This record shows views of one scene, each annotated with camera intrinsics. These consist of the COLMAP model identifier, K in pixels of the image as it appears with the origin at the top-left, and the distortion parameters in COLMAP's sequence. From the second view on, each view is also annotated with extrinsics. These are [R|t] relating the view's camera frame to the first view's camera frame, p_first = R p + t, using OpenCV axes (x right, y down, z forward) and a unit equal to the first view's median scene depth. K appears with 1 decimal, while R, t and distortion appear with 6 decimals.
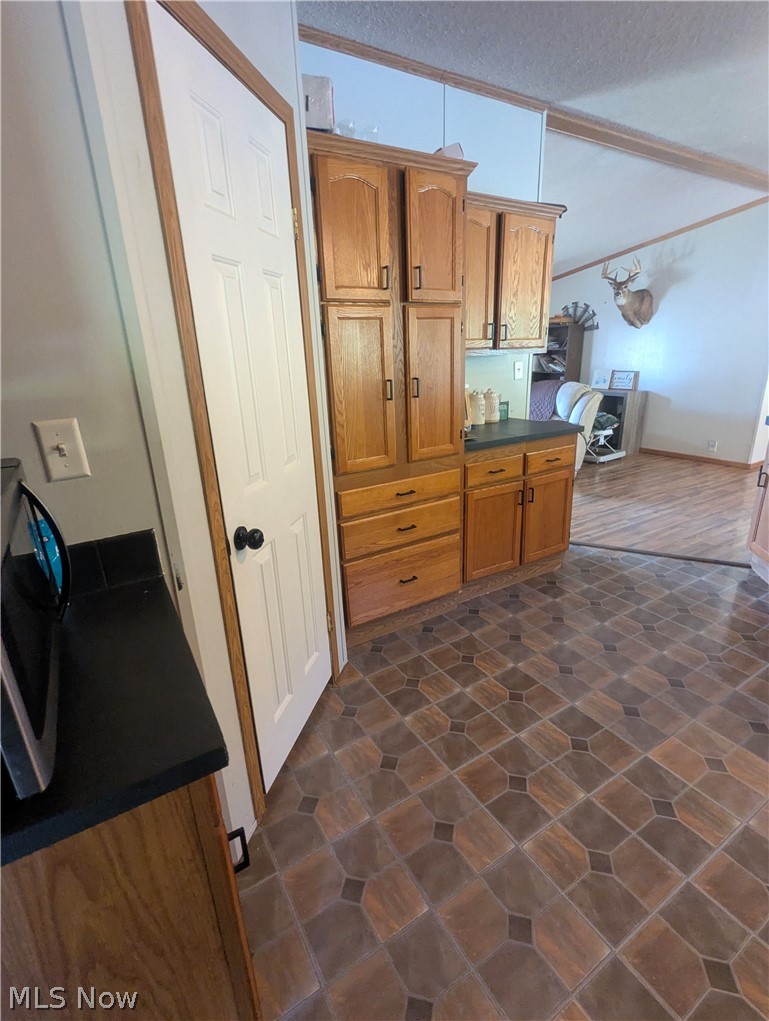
lens RADIAL K [[483.5, 0, 384.5], [0, 483.5, 510.5], [0, 0, 1]] dist [0.000954, -0.000949]
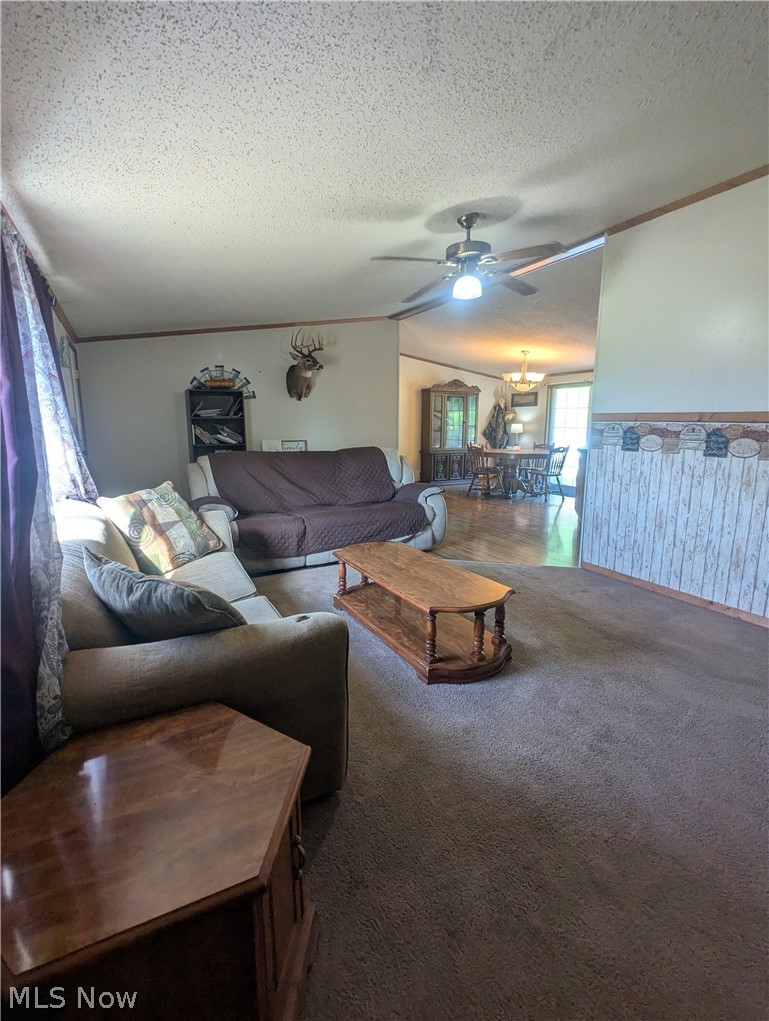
lens RADIAL K [[483.5, 0, 384.5], [0, 483.5, 510.5], [0, 0, 1]] dist [0.000954, -0.000949]
pose [[0.050193, -0.148139, 0.987692, -1.112885], [0.311417, 0.941956, 0.125454, -0.477011], [-0.948947, 0.301287, 0.093412, 1.678208]]
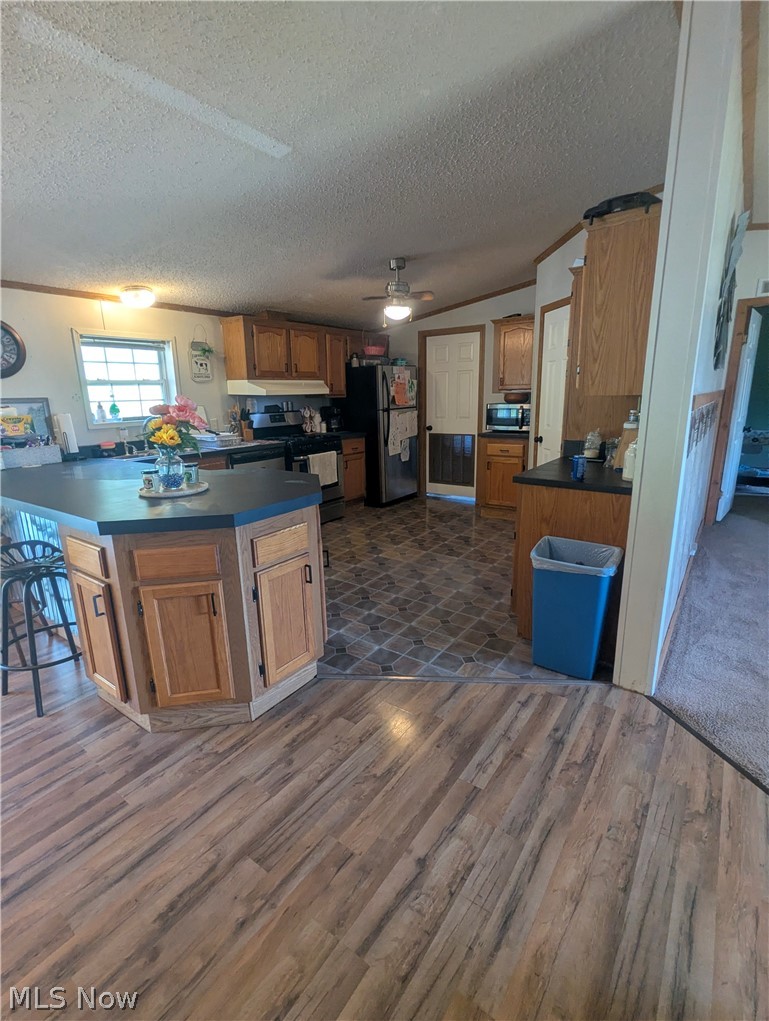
lens RADIAL K [[483.5, 0, 384.5], [0, 483.5, 510.5], [0, 0, 1]] dist [0.000954, -0.000949]
pose [[-0.916582, 0.150993, -0.370241, 0.945120], [-0.068348, 0.853165, 0.517145, -0.552547], [0.393962, 0.499311, -0.771675, 1.581475]]
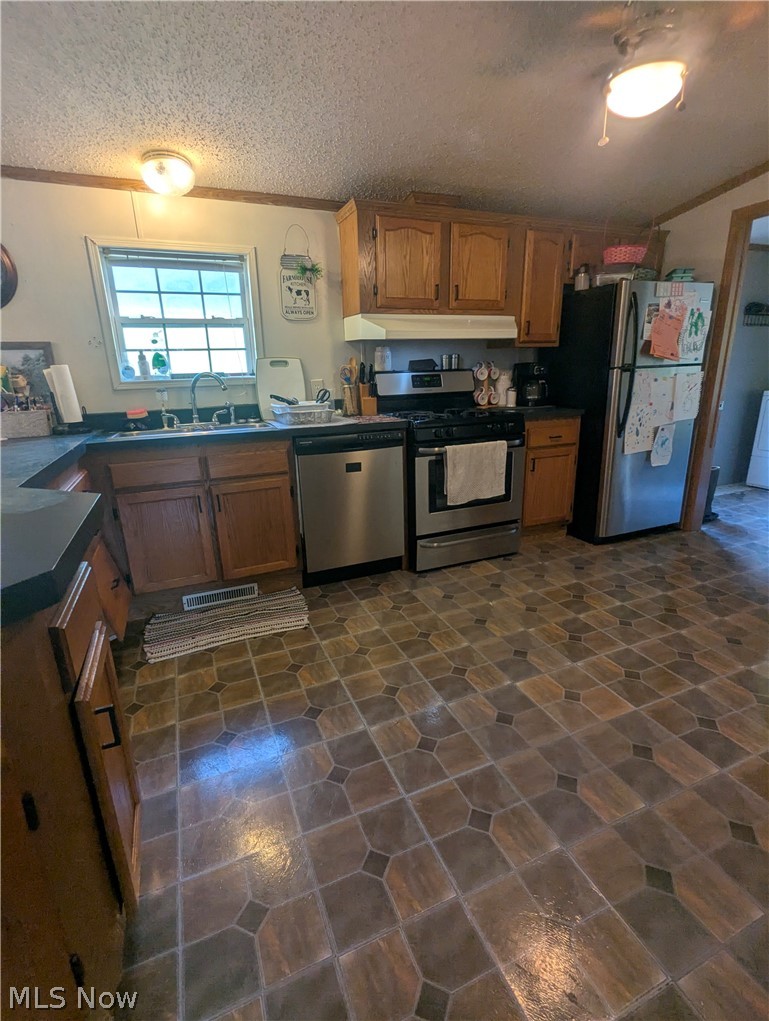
lens RADIAL K [[483.5, 0, 384.5], [0, 483.5, 510.5], [0, 0, 1]] dist [0.000954, -0.000949]
pose [[-0.986889, 0.021020, 0.160029, 0.518782], [0.107852, 0.823514, 0.556949, -0.275881], [-0.120079, 0.566906, -0.814984, 0.962507]]
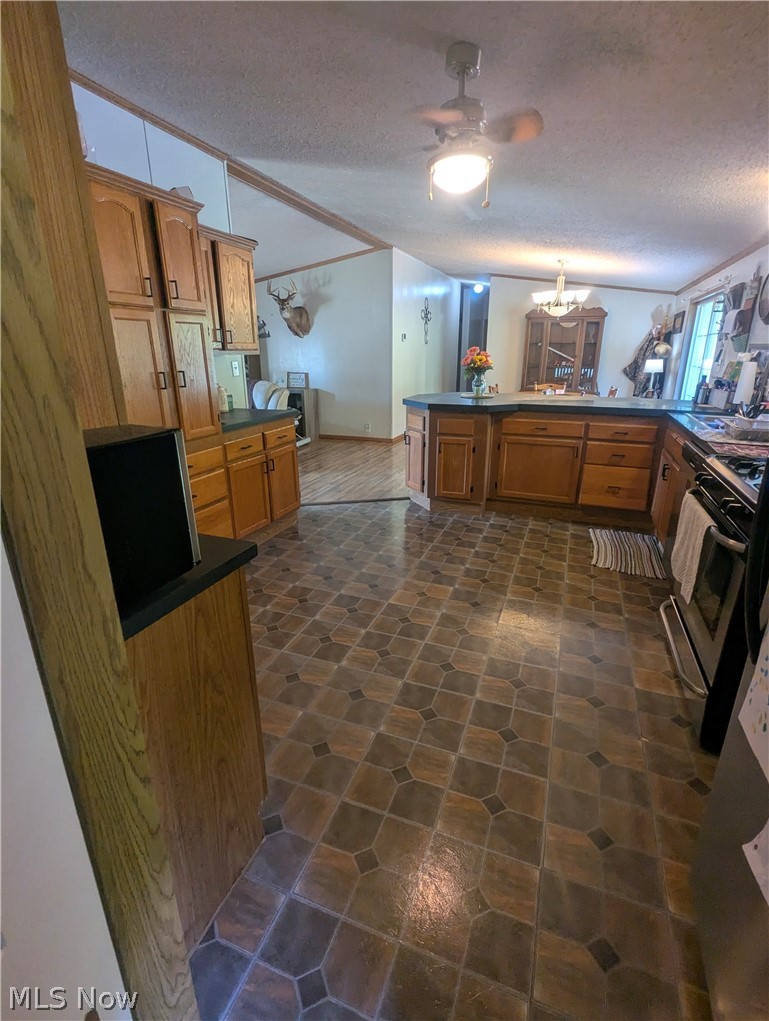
lens RADIAL K [[483.5, 0, 384.5], [0, 483.5, 510.5], [0, 0, 1]] dist [0.000954, -0.000949]
pose [[0.791337, -0.161396, 0.589693, -0.217910], [0.166751, 0.984935, 0.045800, 0.072004], [-0.588201, 0.062089, 0.806328, -0.185605]]
